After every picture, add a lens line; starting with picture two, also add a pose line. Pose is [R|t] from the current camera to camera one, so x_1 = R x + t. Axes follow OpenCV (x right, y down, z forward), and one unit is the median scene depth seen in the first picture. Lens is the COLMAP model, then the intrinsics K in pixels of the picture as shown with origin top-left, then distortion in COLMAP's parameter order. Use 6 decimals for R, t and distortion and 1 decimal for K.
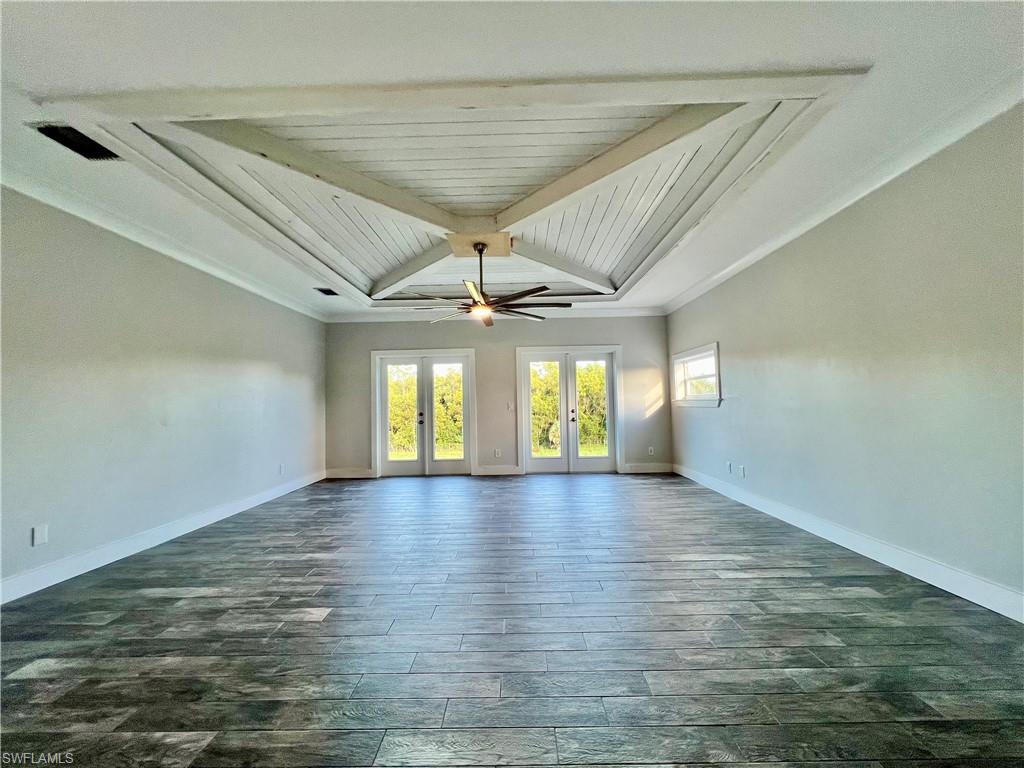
lens RADIAL K [[411.9, 0, 511.3], [0, 411.9, 384.8], [0, 0, 1]] dist [-0.001281, 0.000418]
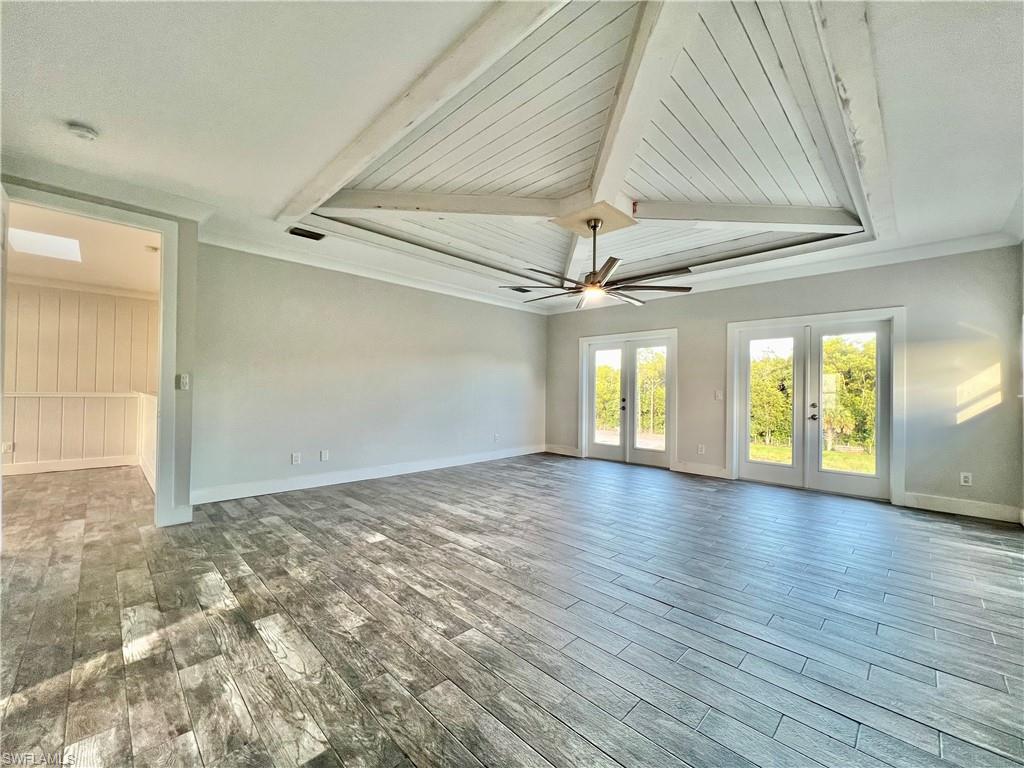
lens RADIAL K [[411.9, 0, 511.3], [0, 411.9, 384.8], [0, 0, 1]] dist [-0.001281, 0.000418]
pose [[0.716845, 0.021513, -0.696901, 0.281594], [0.006430, 0.999277, 0.037460, -0.003004], [0.697203, -0.031334, 0.716188, 0.118504]]
